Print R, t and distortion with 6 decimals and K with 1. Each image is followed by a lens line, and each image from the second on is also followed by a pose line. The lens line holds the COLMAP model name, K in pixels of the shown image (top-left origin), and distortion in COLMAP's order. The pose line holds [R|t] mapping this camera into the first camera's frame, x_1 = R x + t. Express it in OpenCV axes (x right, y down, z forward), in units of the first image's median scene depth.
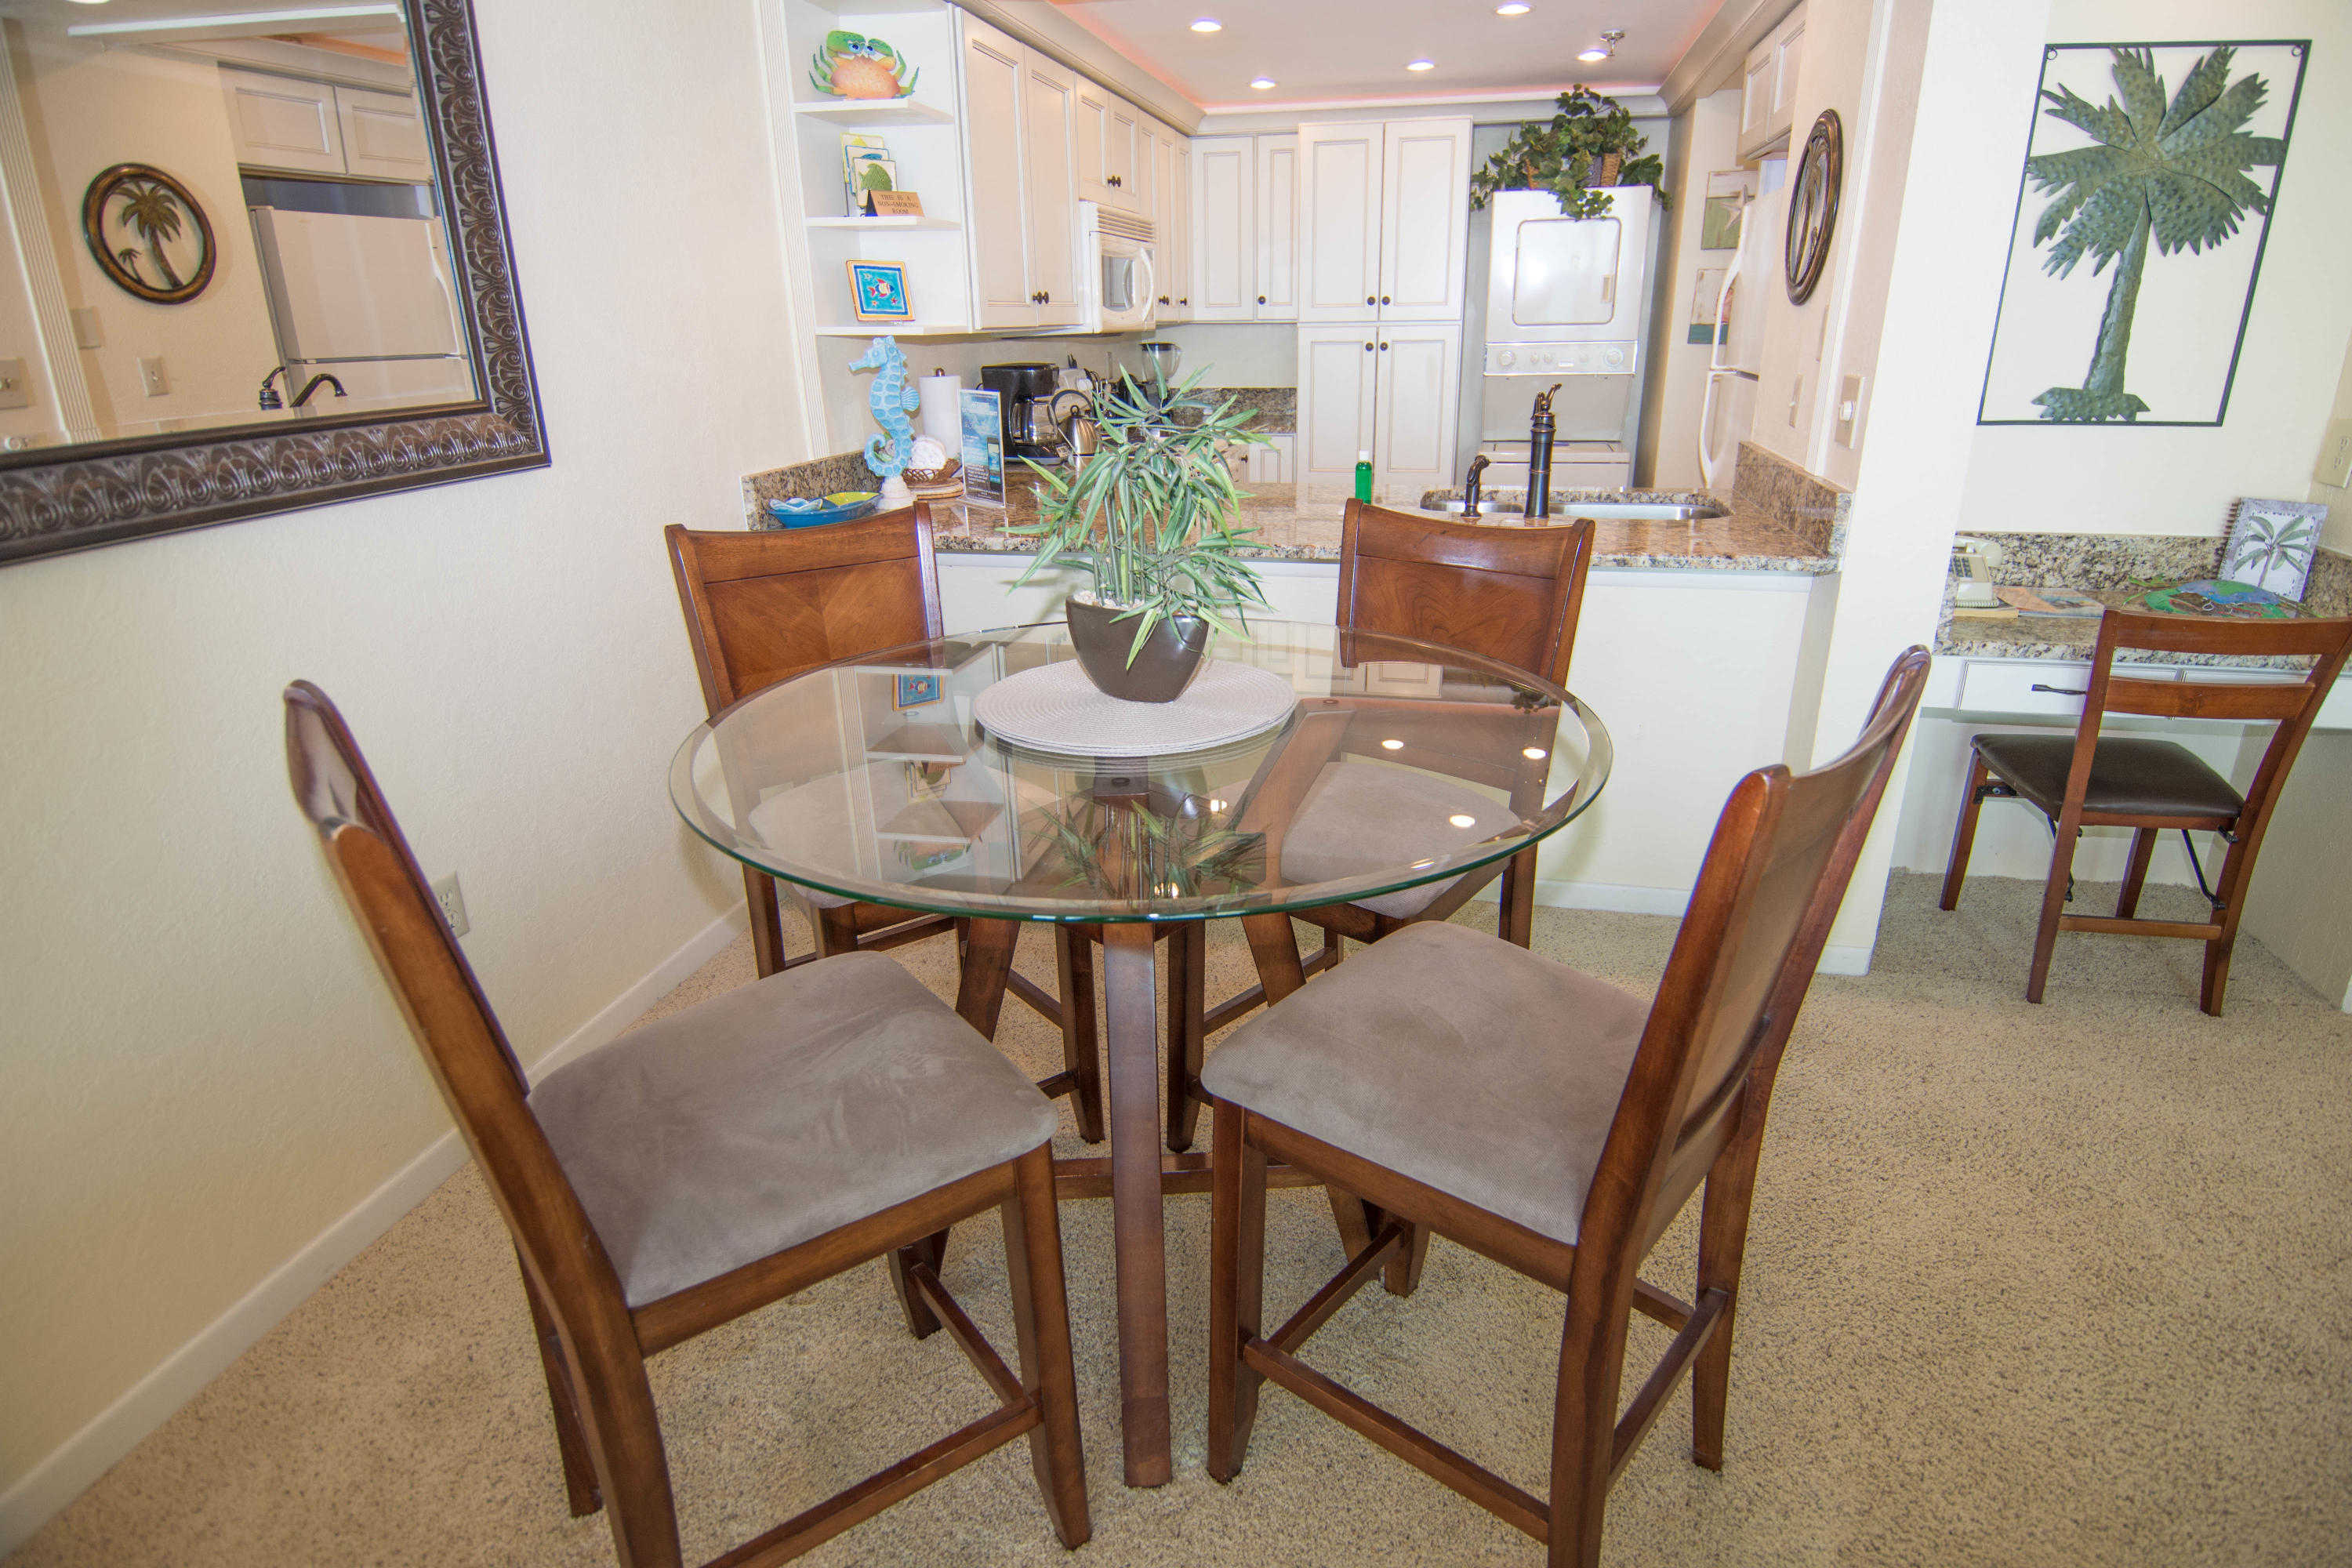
lens RADIAL K [[1245.1, 0, 1198.5], [0, 1245.1, 781.0], [0, 0, 1]] dist [0.005244, -0.023119]
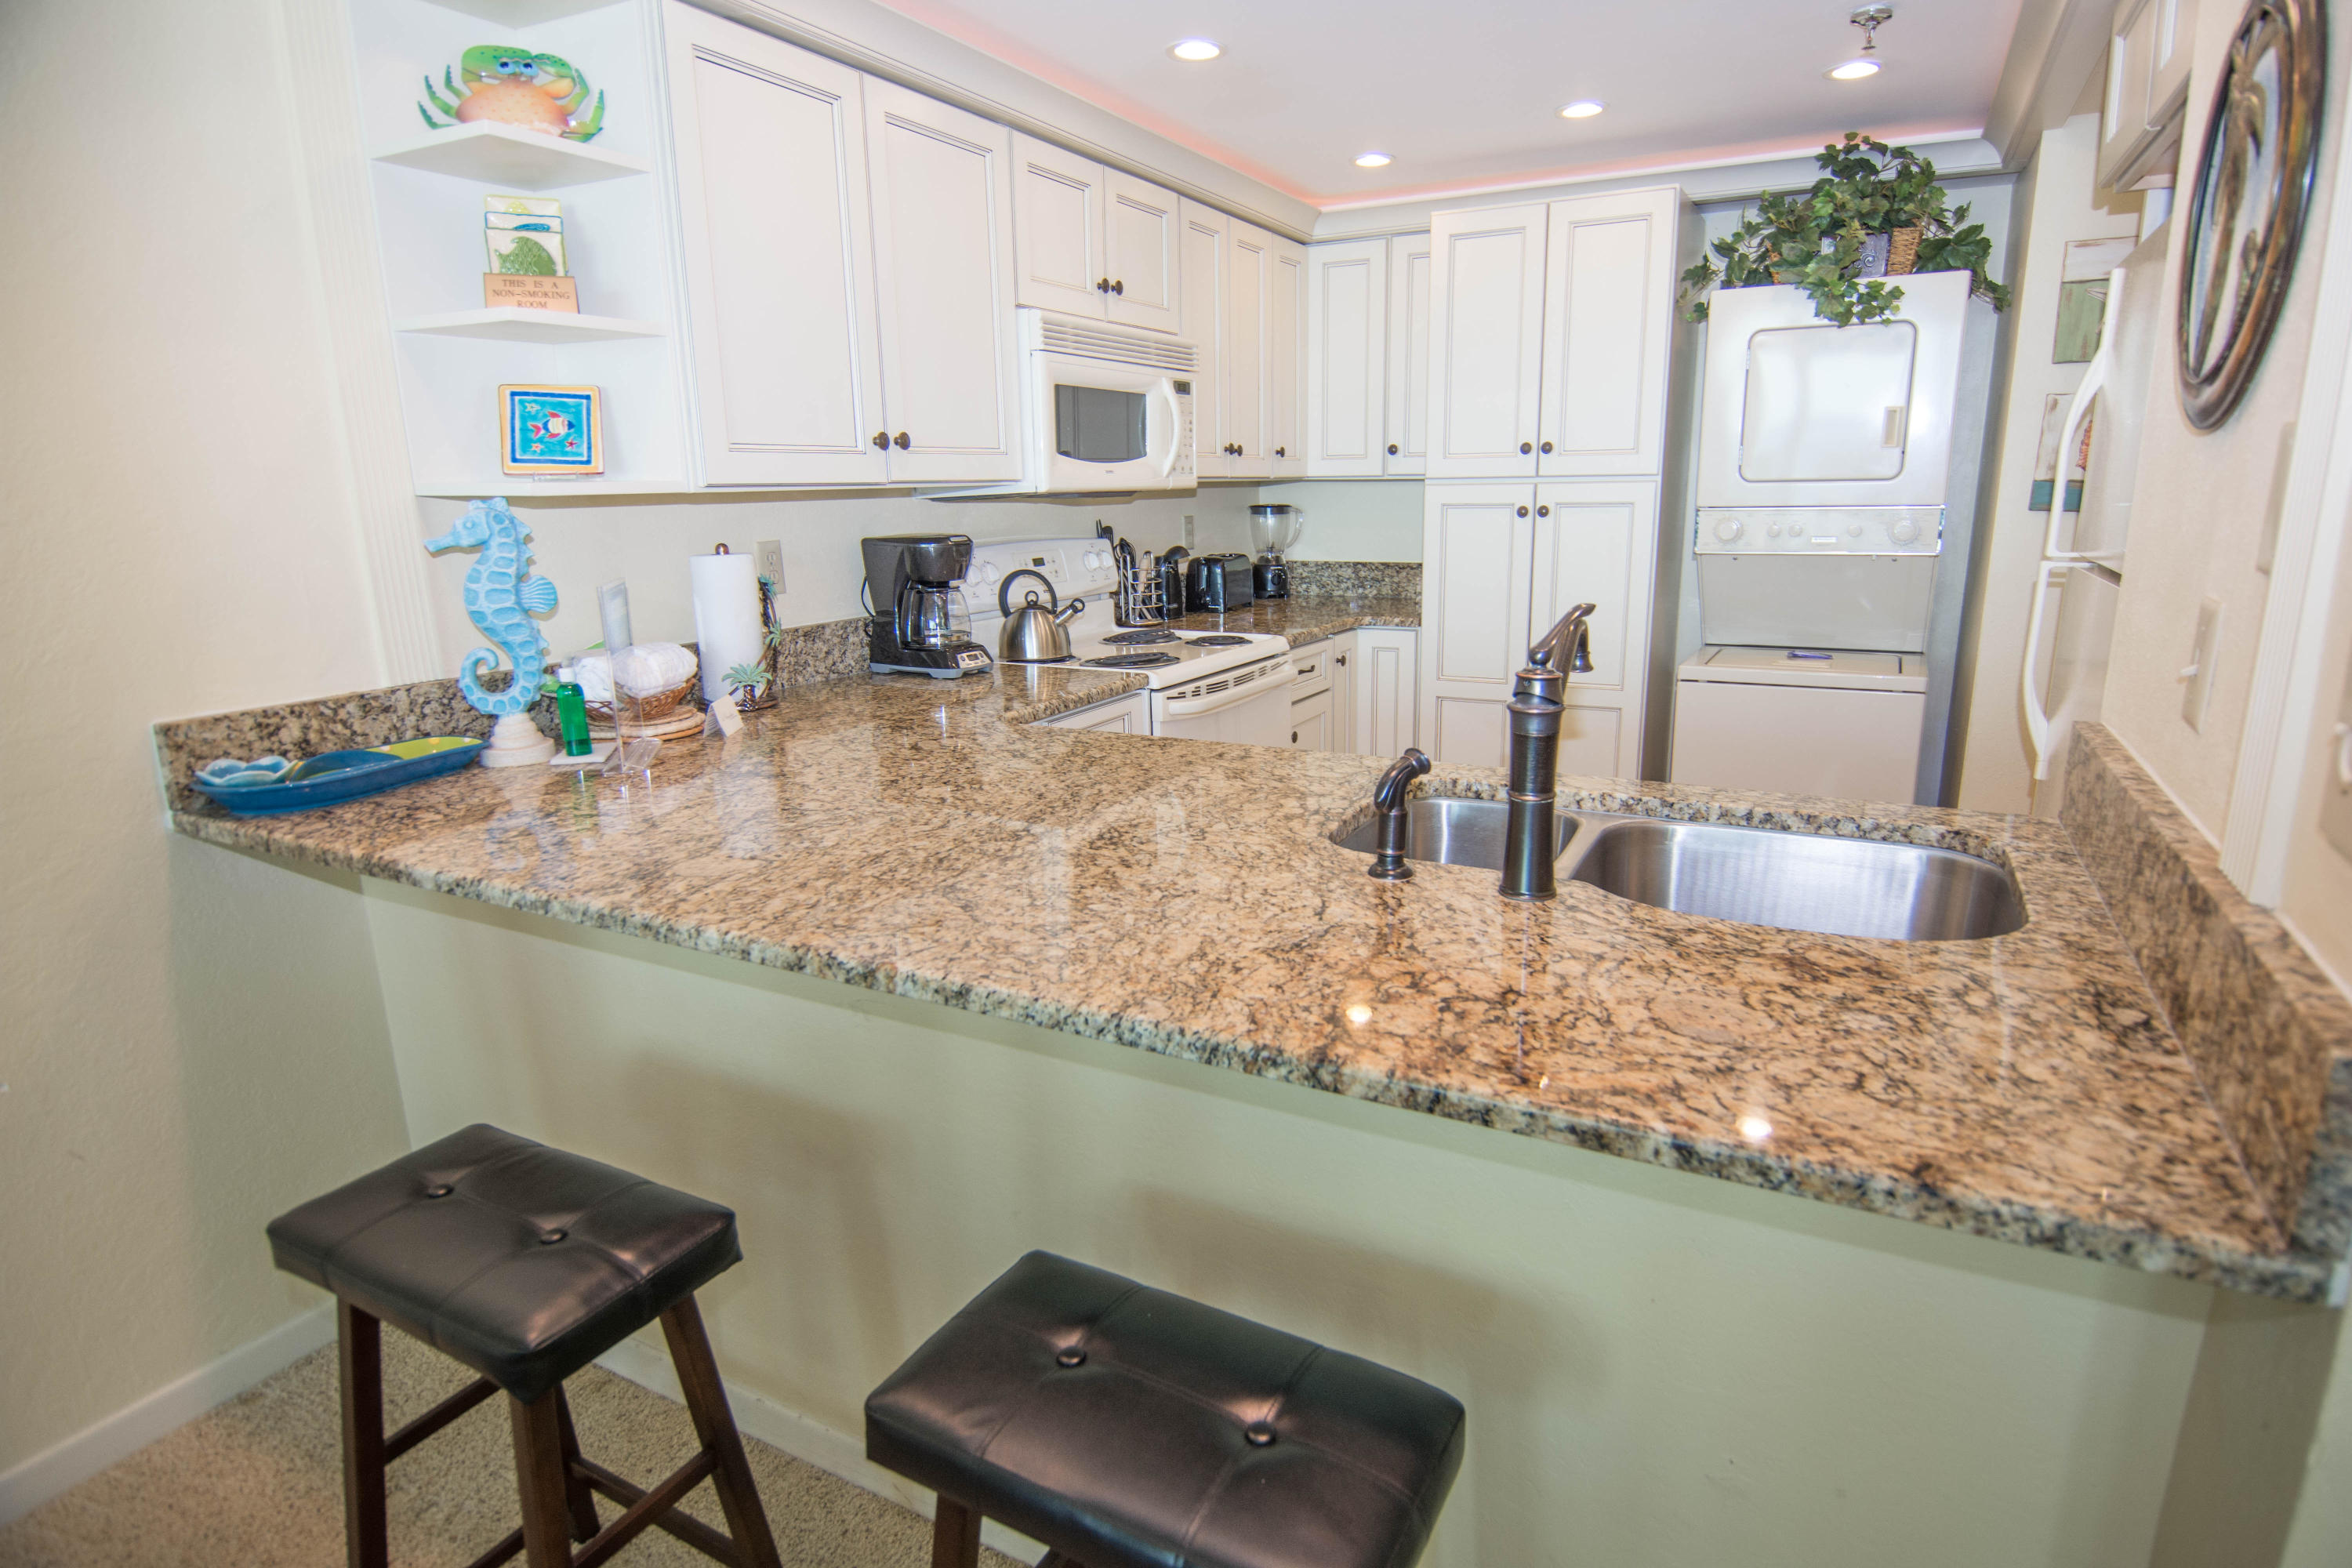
lens RADIAL K [[1245.1, 0, 1198.5], [0, 1245.1, 781.0], [0, 0, 1]] dist [0.005244, -0.023119]
pose [[0.964268, 0.060788, -0.257862, 0.218529], [-0.090514, 0.990343, -0.105013, -0.156374], [0.248988, 0.124600, 0.960458, 0.433638]]
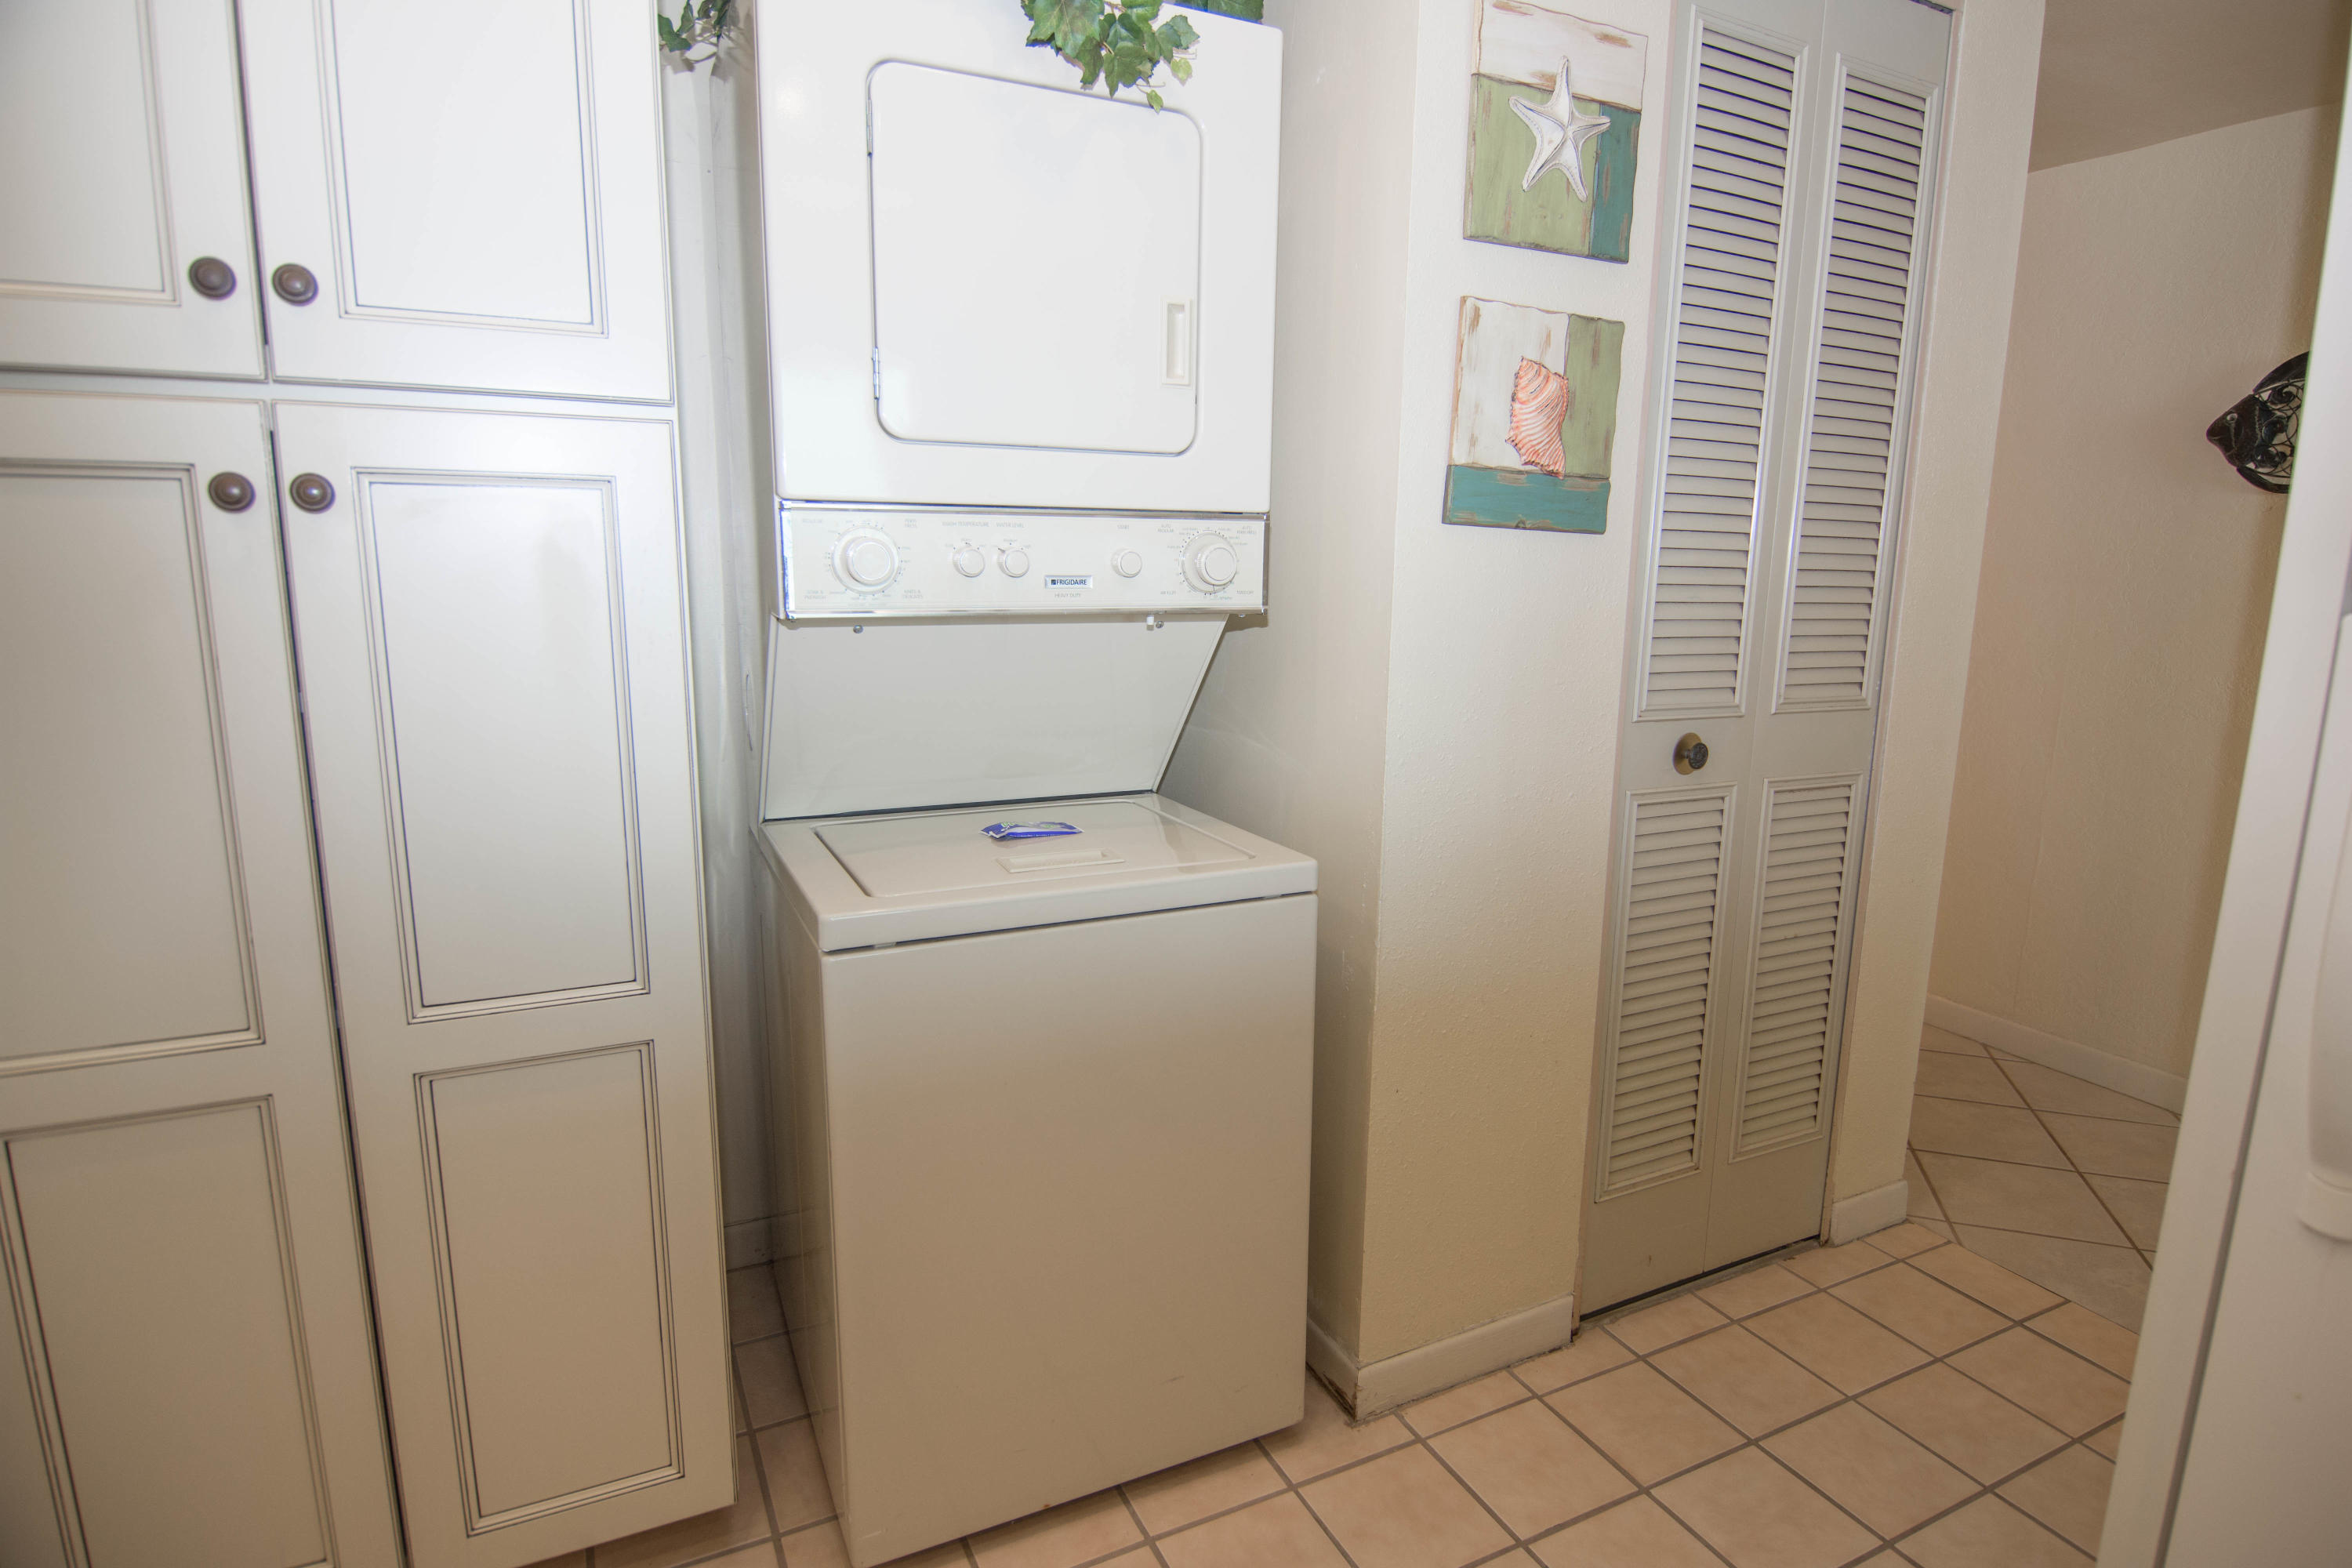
lens RADIAL K [[1245.1, 0, 1198.5], [0, 1245.1, 781.0], [0, 0, 1]] dist [0.005244, -0.023119]
pose [[0.771537, -0.086211, 0.630316, 0.184238], [0.193312, 0.975698, -0.103172, -0.357952], [-0.606103, 0.201449, 0.769453, 1.083650]]
